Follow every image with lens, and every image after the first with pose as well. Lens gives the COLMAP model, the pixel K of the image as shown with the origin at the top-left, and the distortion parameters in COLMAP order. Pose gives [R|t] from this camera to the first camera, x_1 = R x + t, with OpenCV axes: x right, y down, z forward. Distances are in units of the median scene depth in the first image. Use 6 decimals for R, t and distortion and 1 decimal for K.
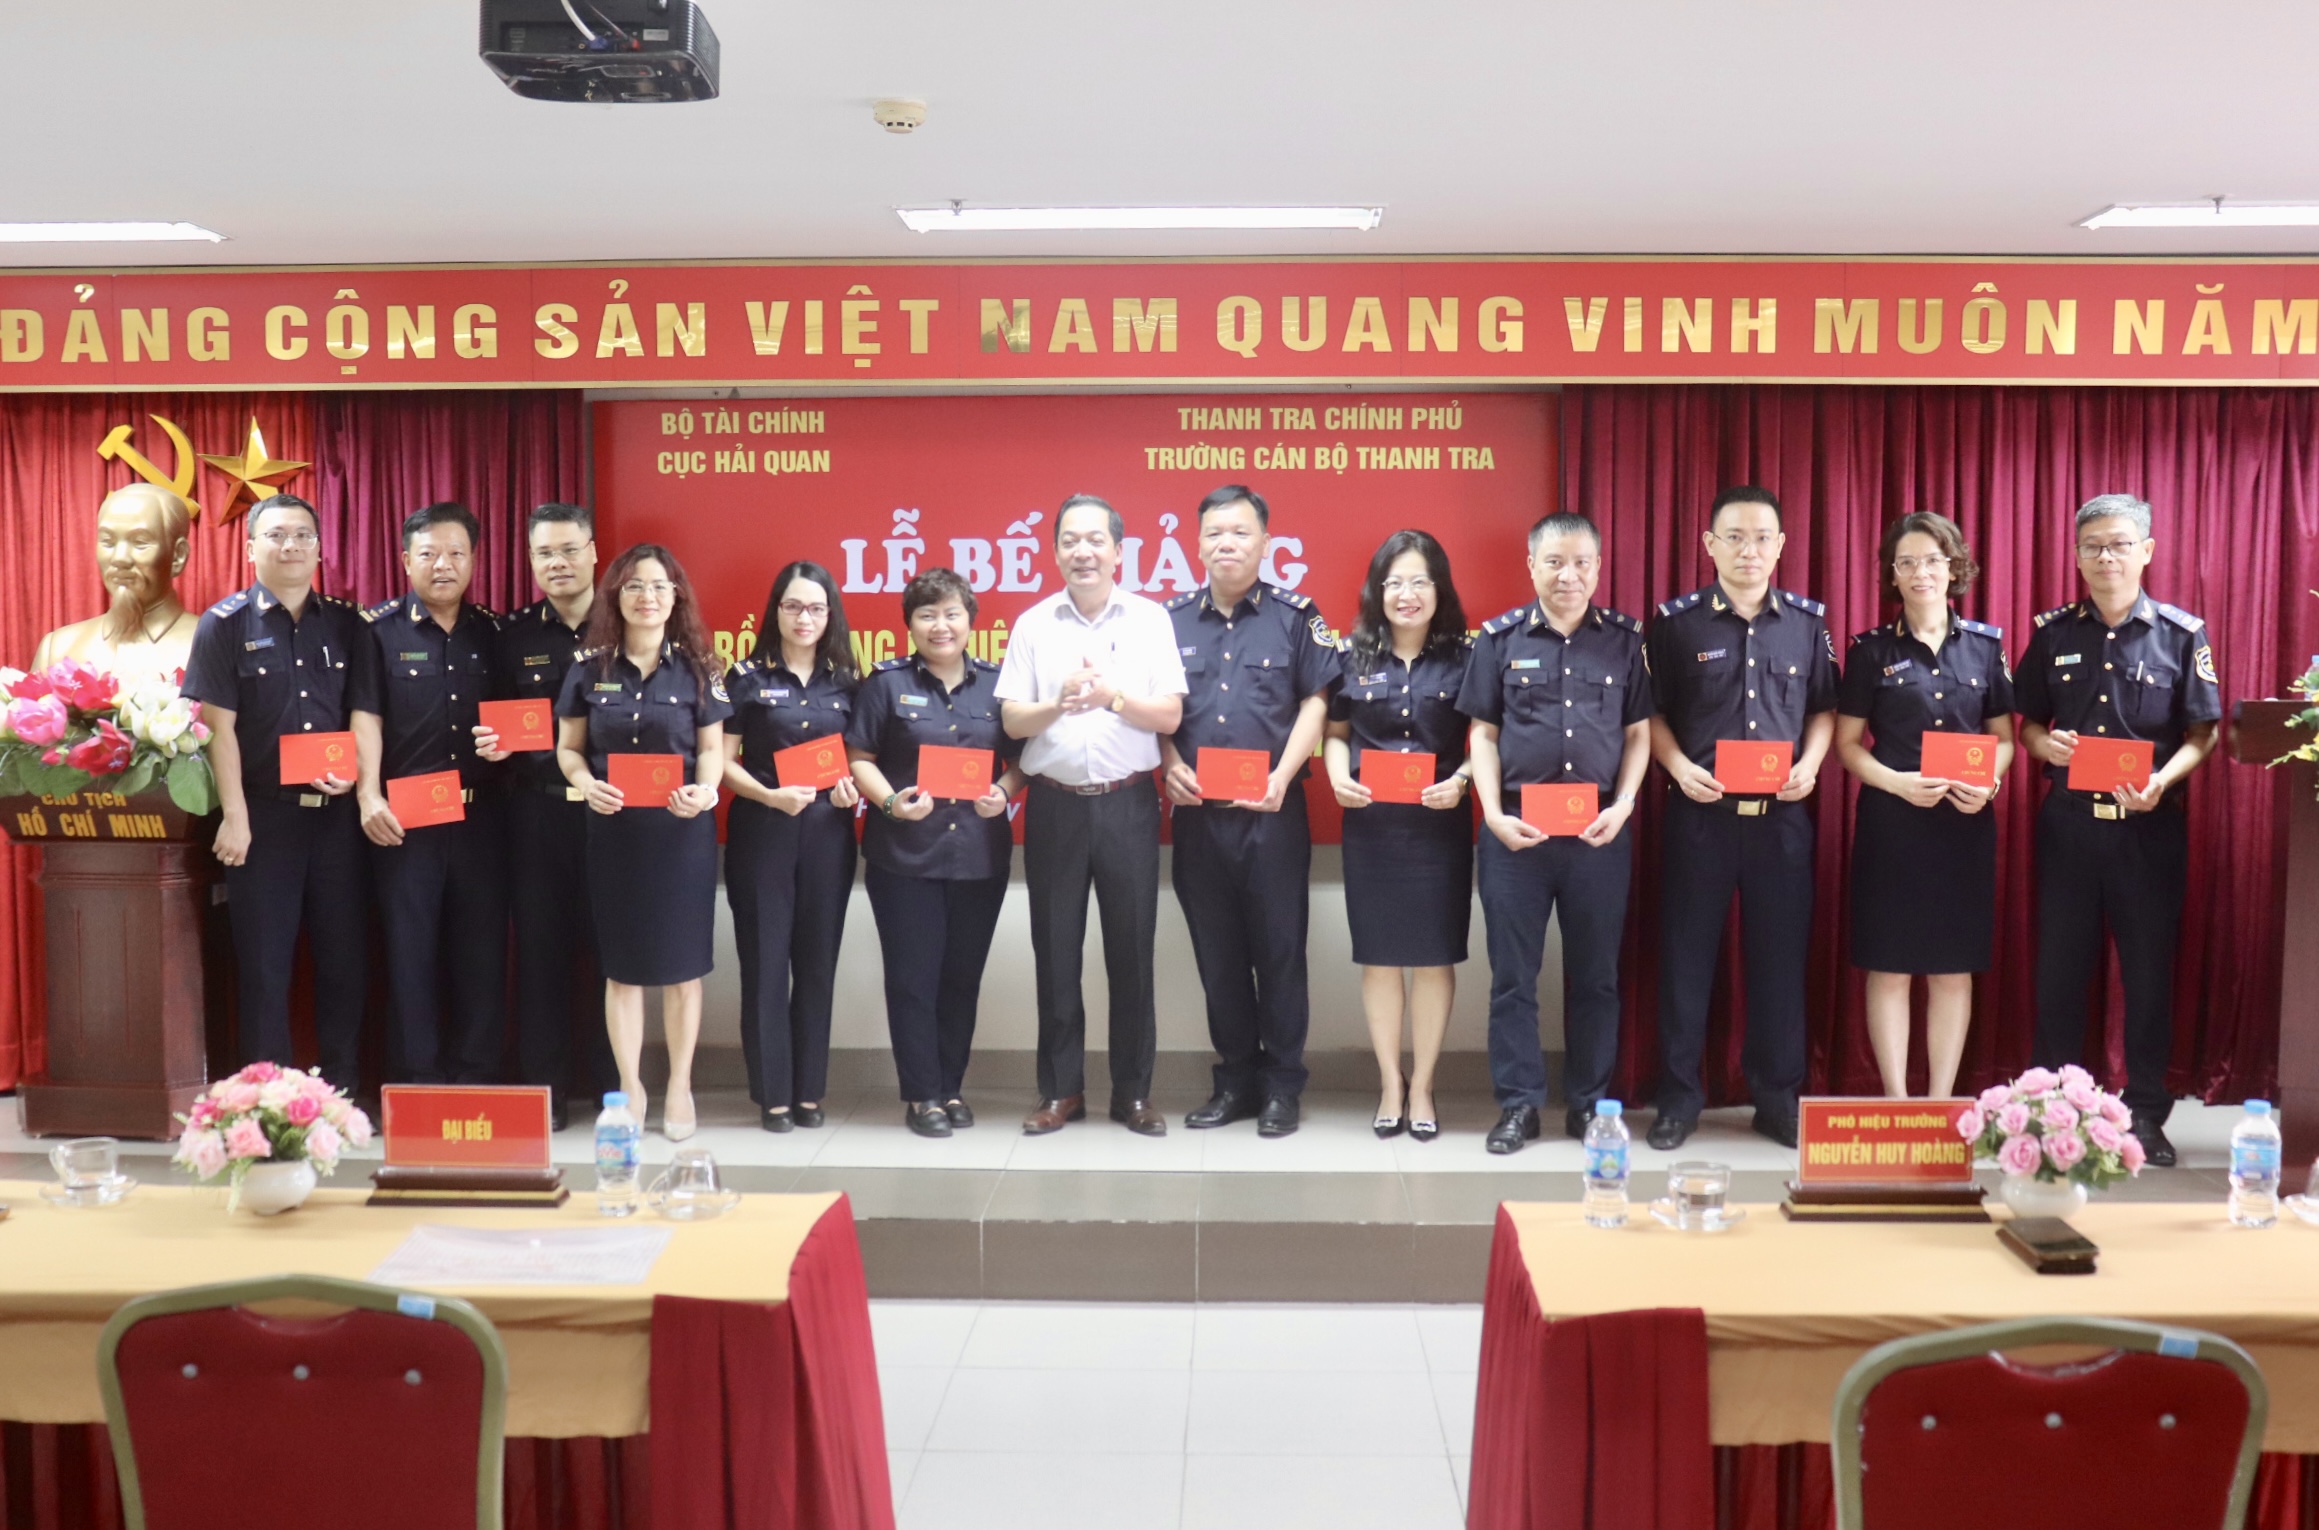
lens RADIAL K [[2377.5, 0, 1159.7], [0, 2377.5, 830.4], [0, 0, 1]] dist [-0.134255, 0.218181]
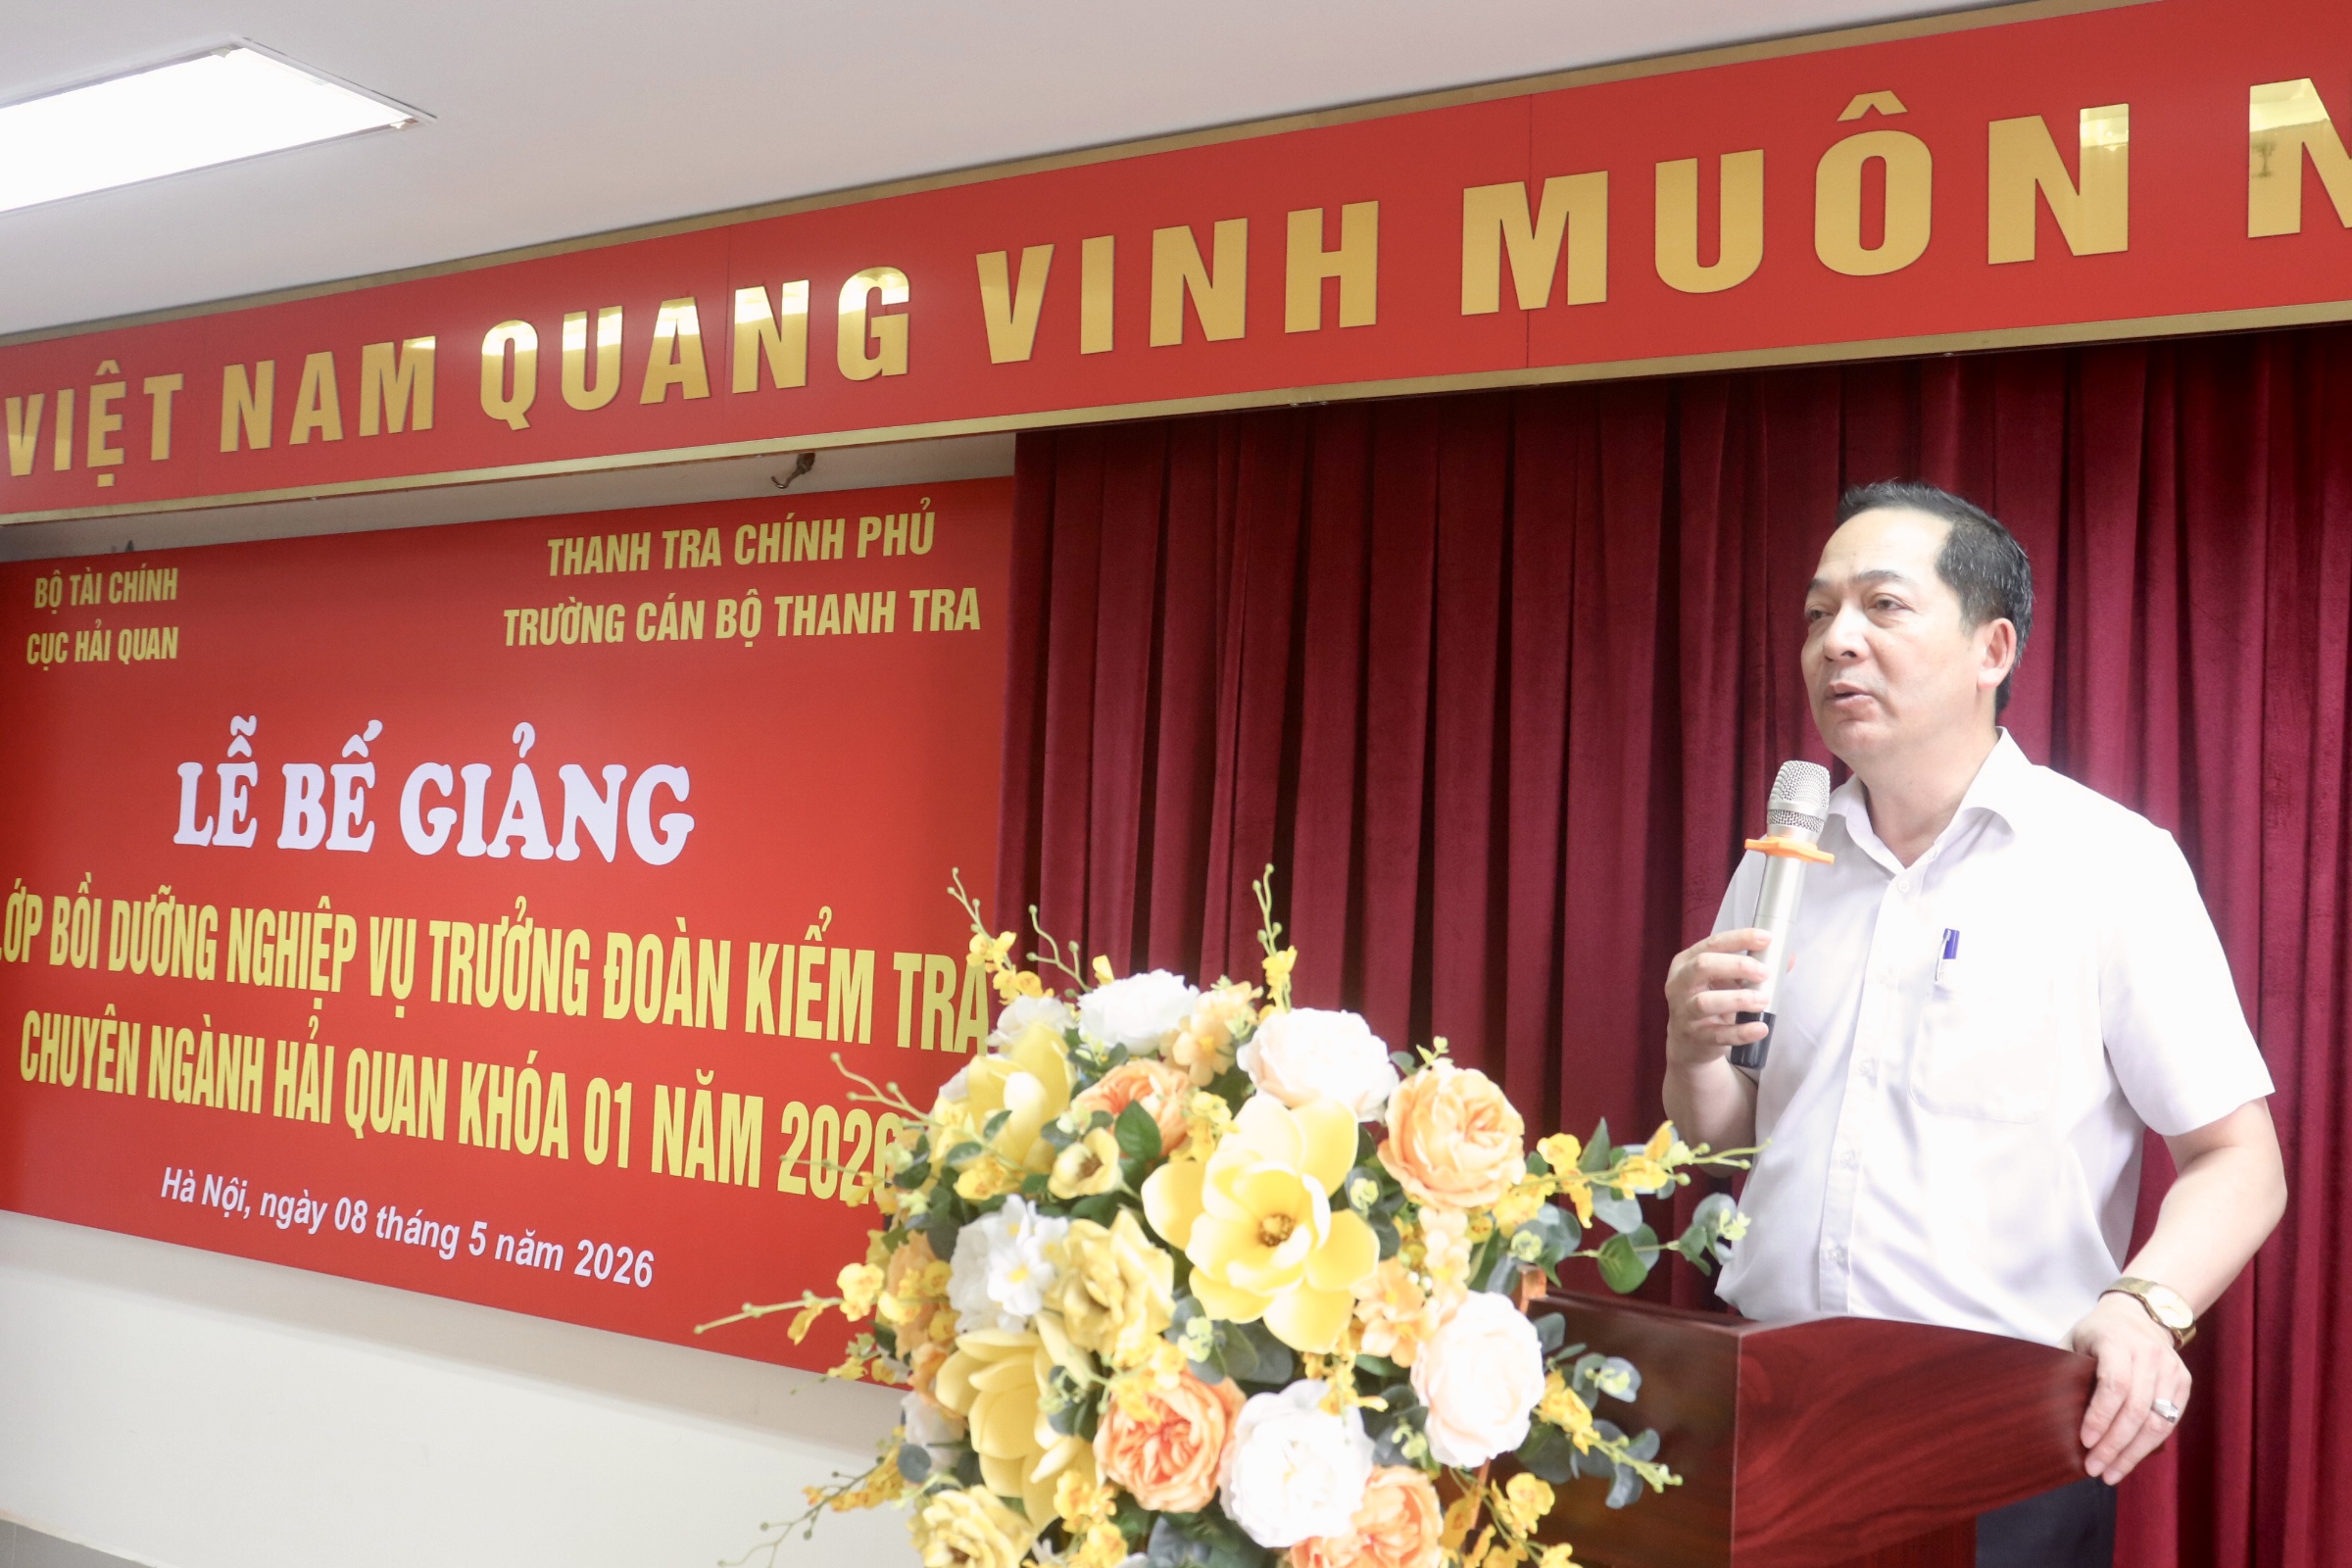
lens RADIAL K [[2334.2, 0, 1176.0], [0, 2334.2, 784.0], [0, 0, 1]] dist [-0.145516, 0.283516]
pose [[0.859826, 0.013867, -0.510399, 0.444533], [-0.097921, 0.985554, -0.138183, -0.060322], [0.501109, 0.168792, 0.848763, 0.639726]]
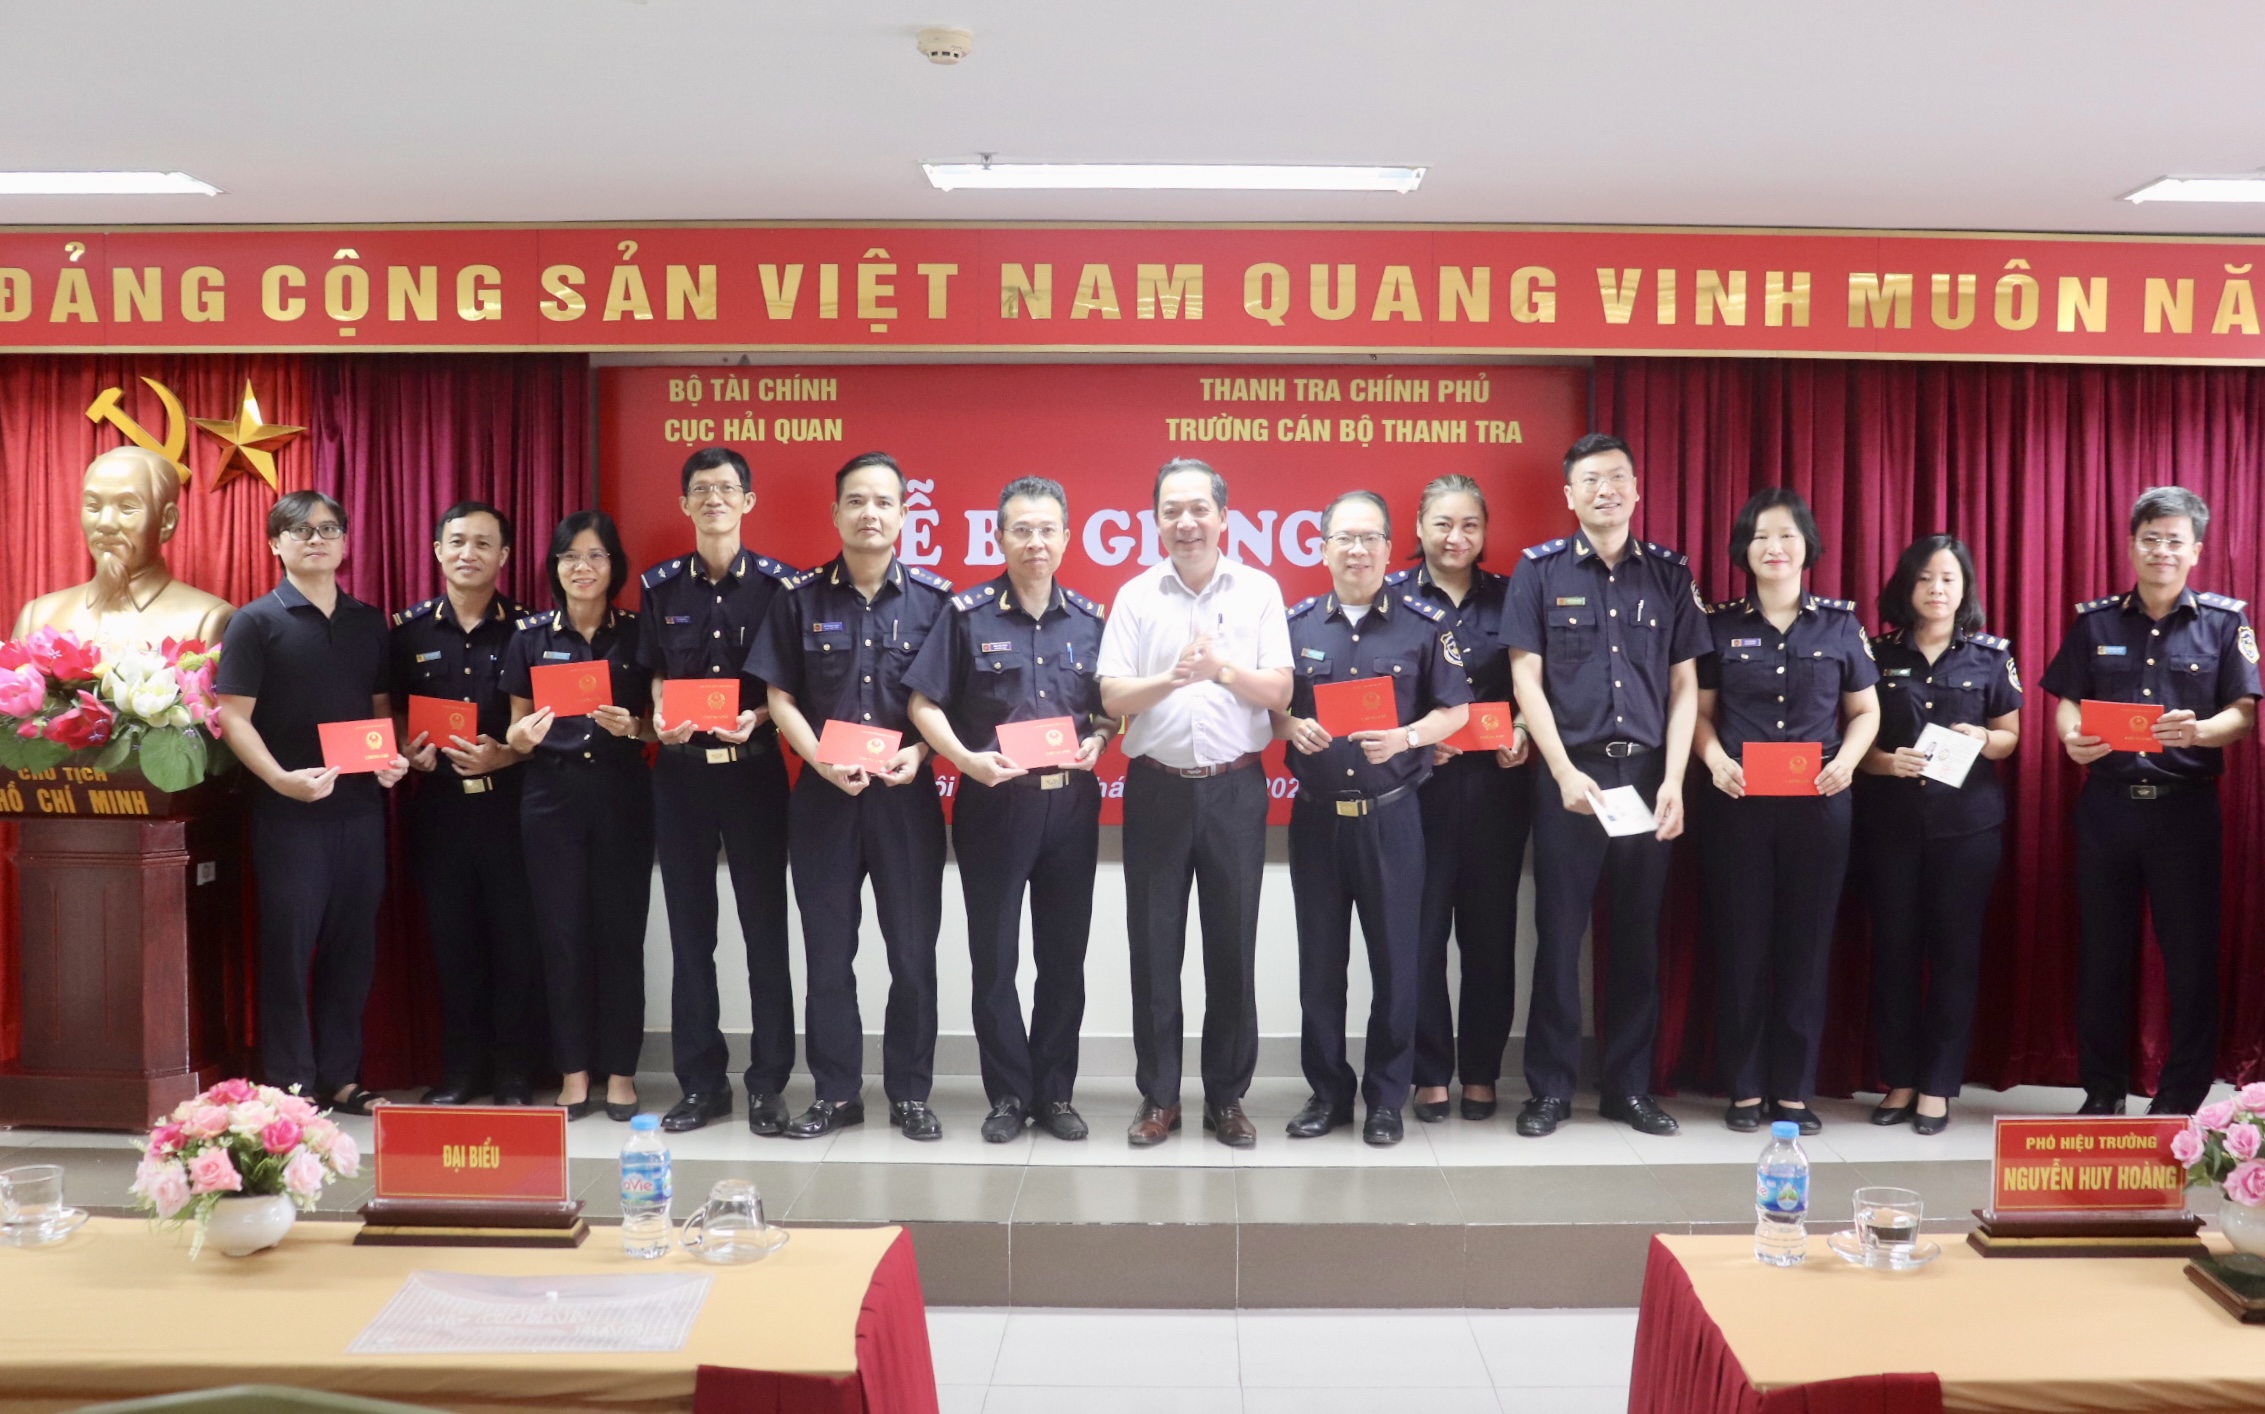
lens RADIAL K [[2226.7, 0, 1185.6], [0, 2226.7, 742.2], [0, 0, 1]] dist [-0.158866, 0.196611]
pose [[0.999385, 0.003190, 0.034934, -0.031206], [-0.002161, 0.999564, -0.029463, -0.001232], [-0.035012, 0.029369, 0.998955, 0.094194]]
